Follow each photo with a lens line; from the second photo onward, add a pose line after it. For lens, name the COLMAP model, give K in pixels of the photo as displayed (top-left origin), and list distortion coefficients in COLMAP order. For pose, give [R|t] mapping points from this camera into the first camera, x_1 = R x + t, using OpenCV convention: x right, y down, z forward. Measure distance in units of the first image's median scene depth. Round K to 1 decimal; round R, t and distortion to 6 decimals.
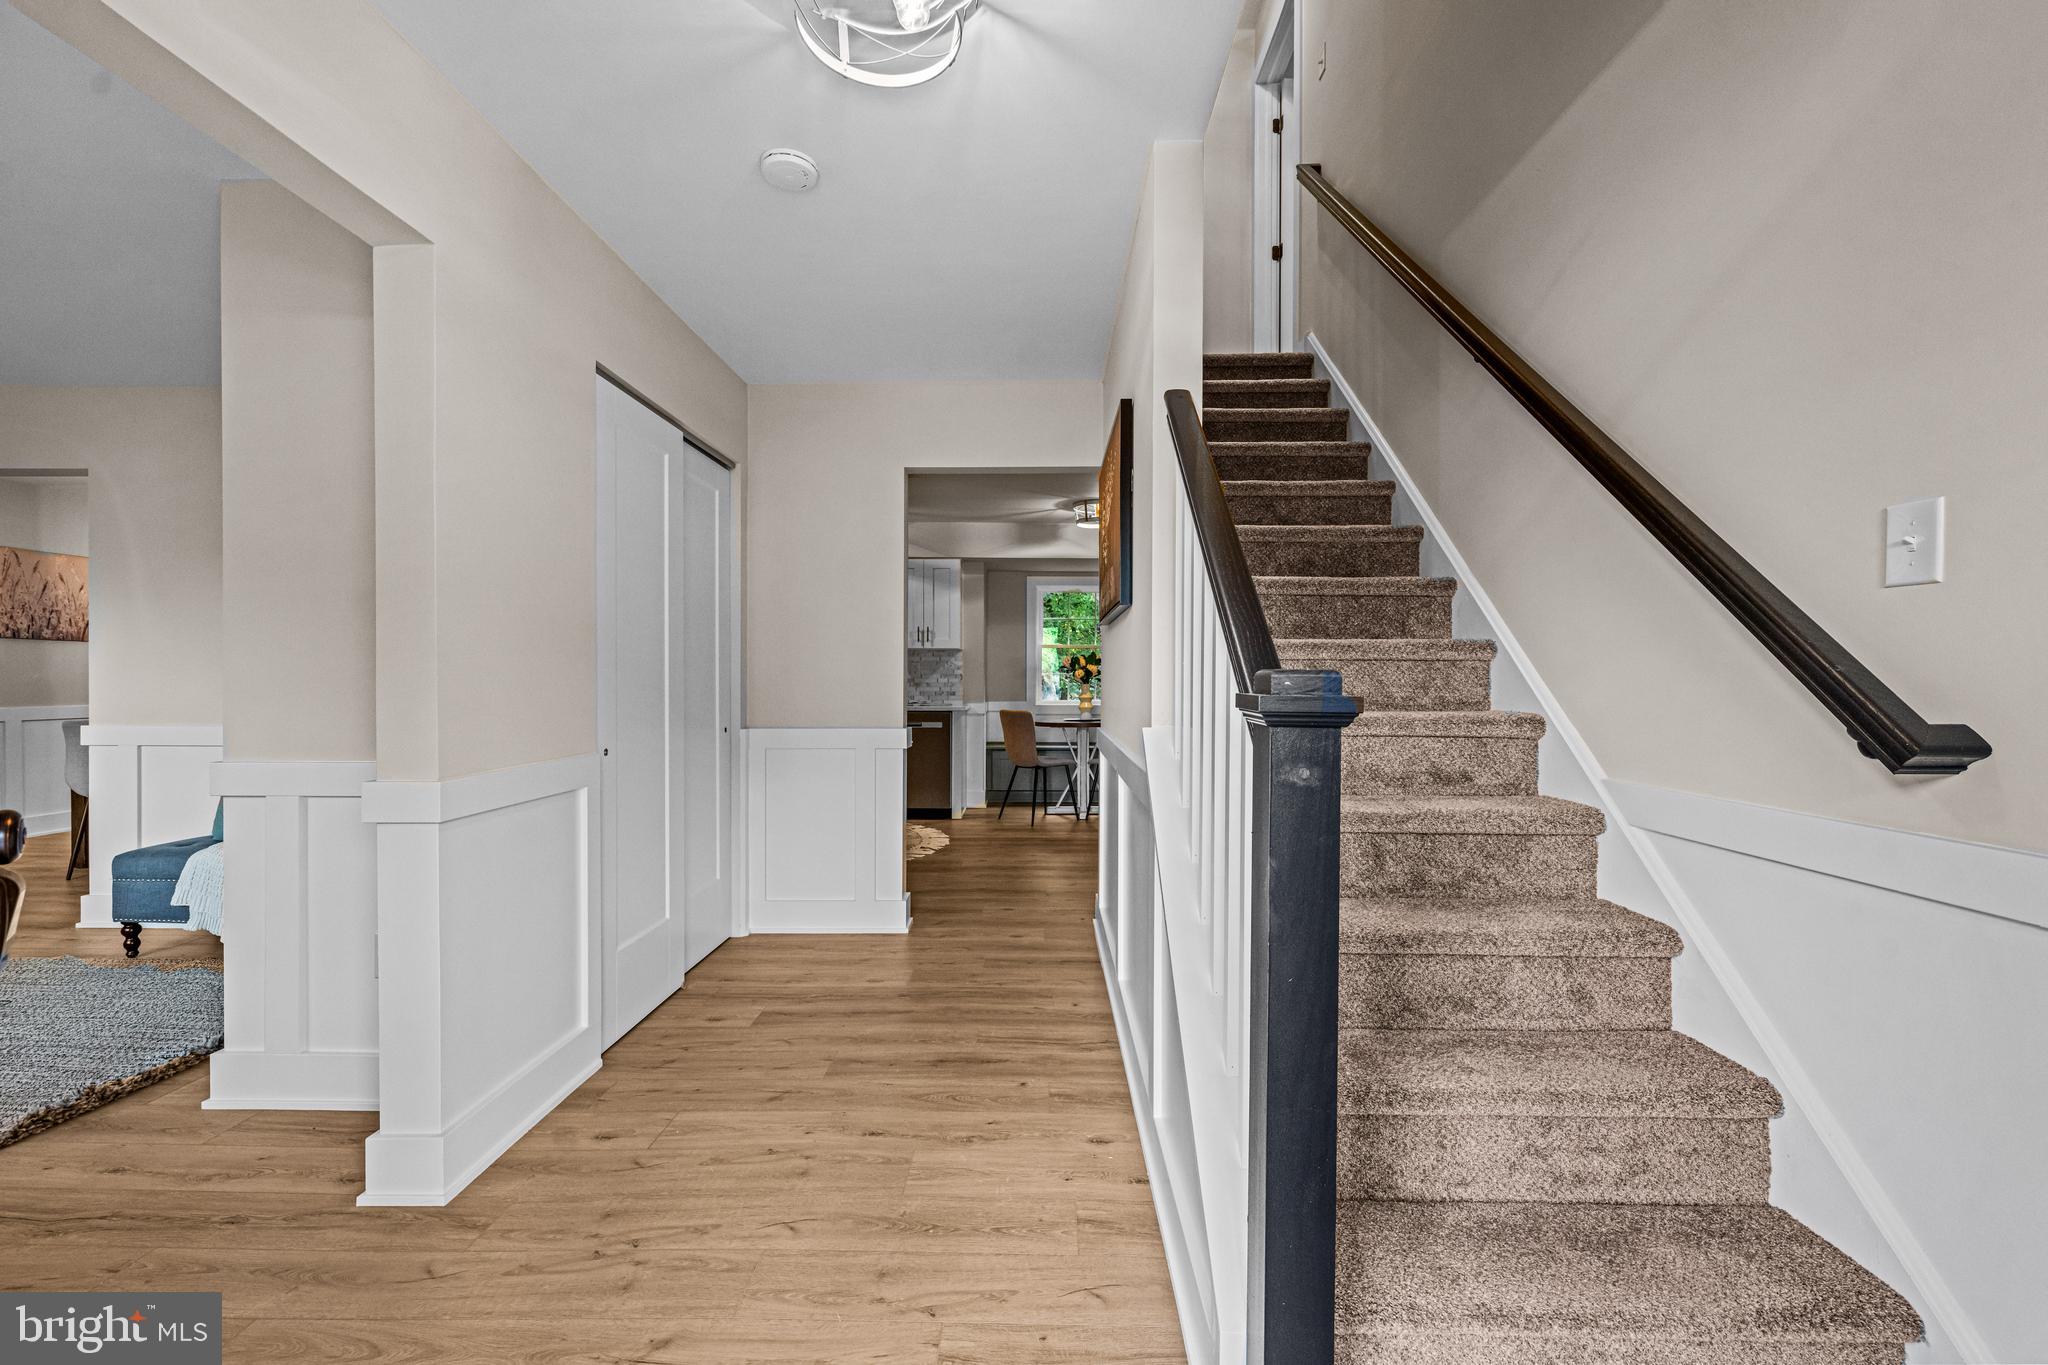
lens RADIAL K [[842.1, 0, 1024.0], [0, 842.1, 682.5], [0, 0, 1]] dist [-0.001015, -0.000167]
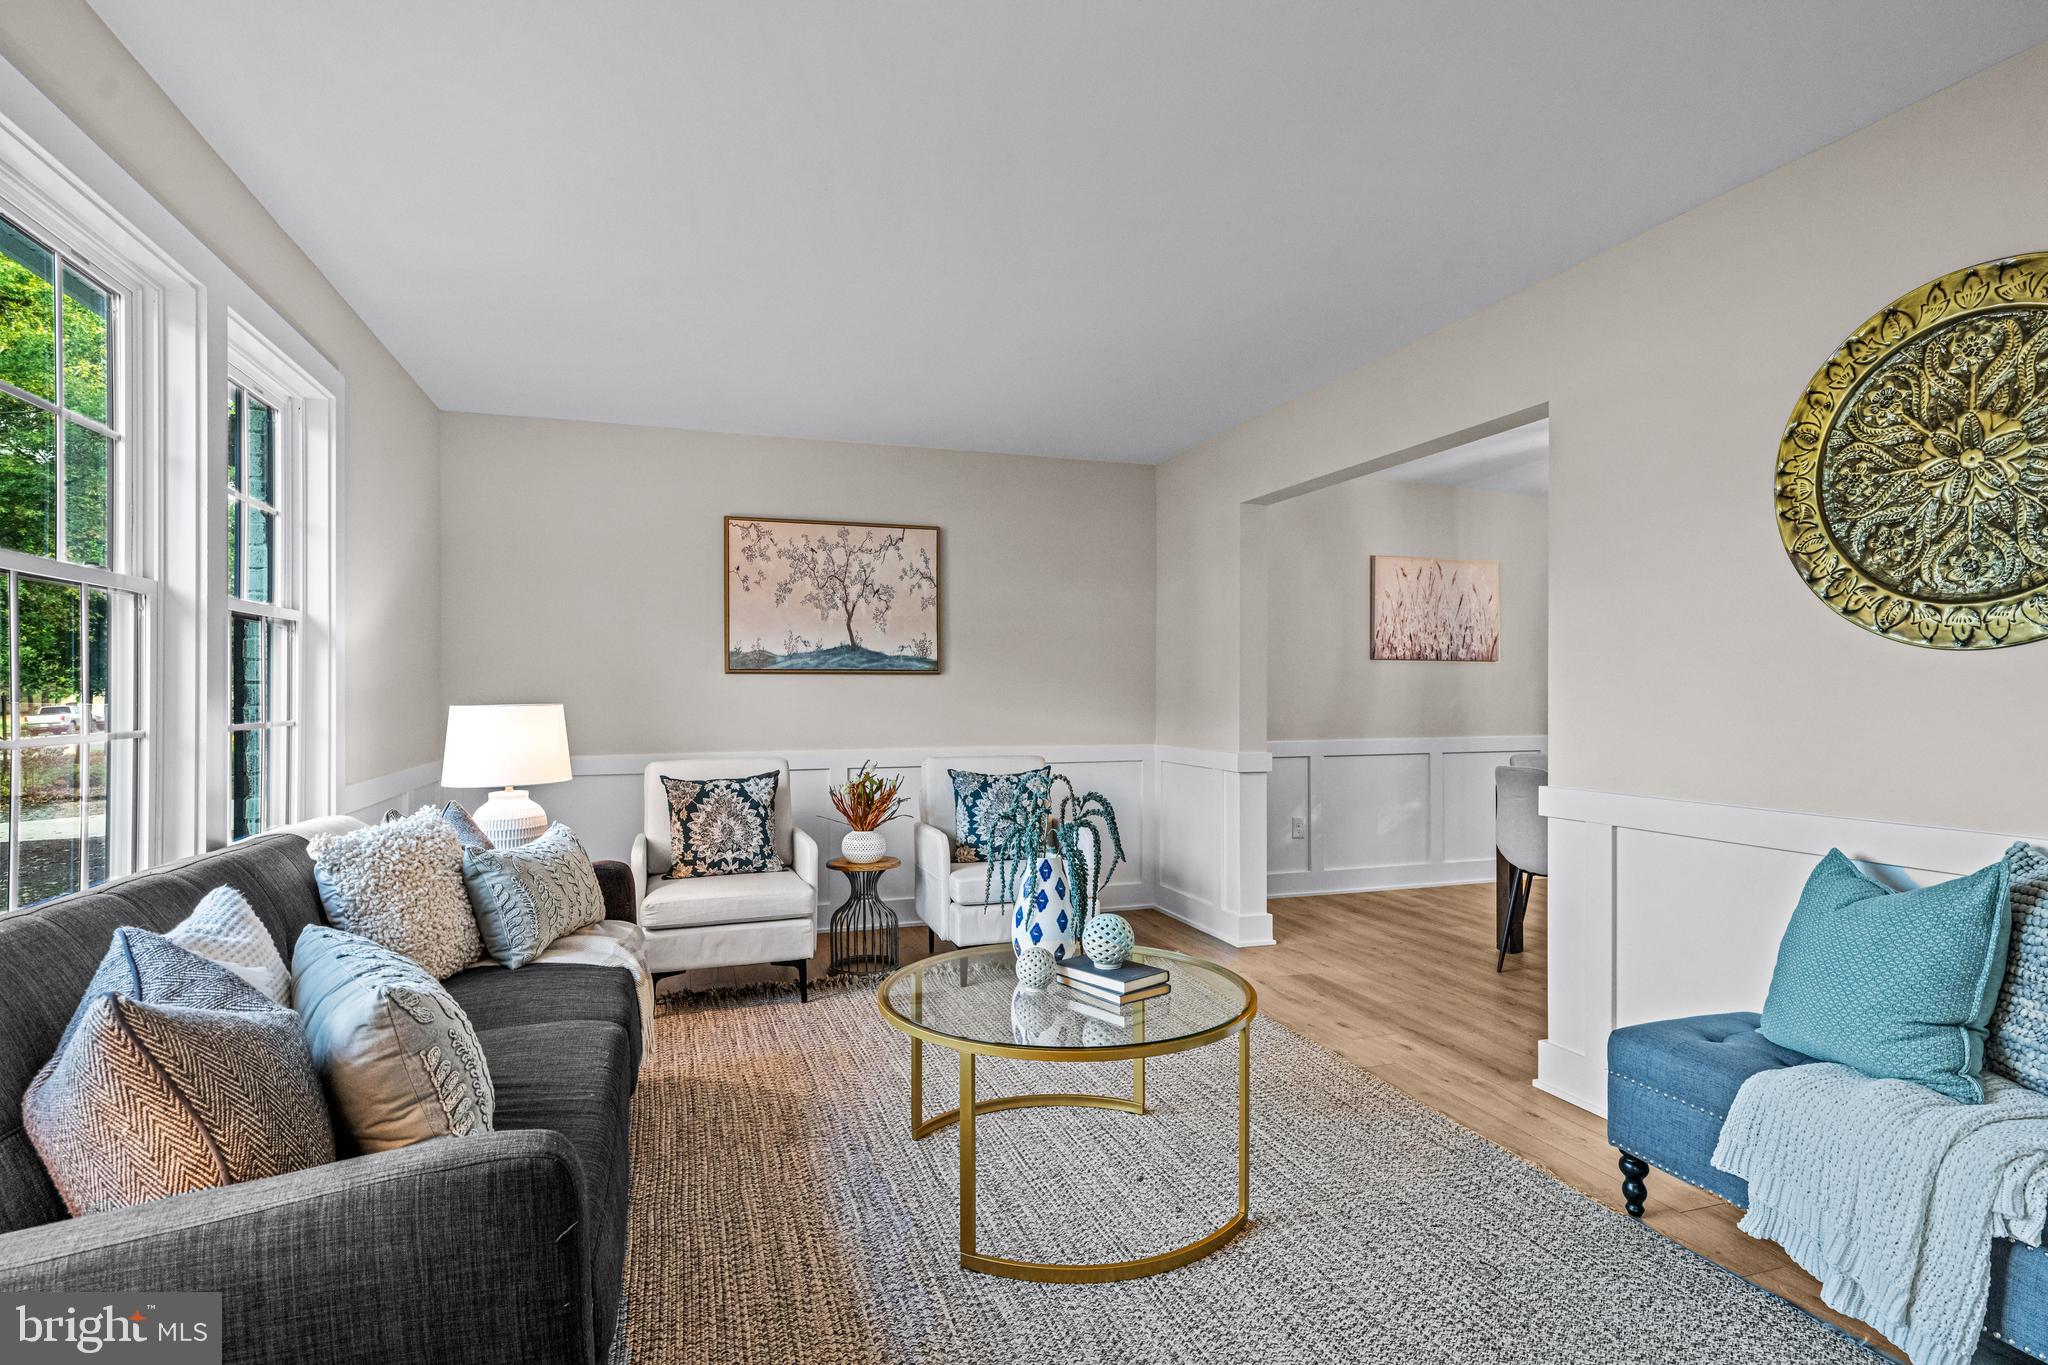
lens RADIAL K [[1053.8, 0, 1024.0], [0, 1053.8, 682.5], [0, 0, 1]] dist [0.003030, -0.000850]
pose [[0.338824, -0.012010, -0.940773, -0.466775], [-0.004371, 0.999888, -0.014339, -0.017545], [0.940840, 0.008970, 0.338733, 0.327113]]
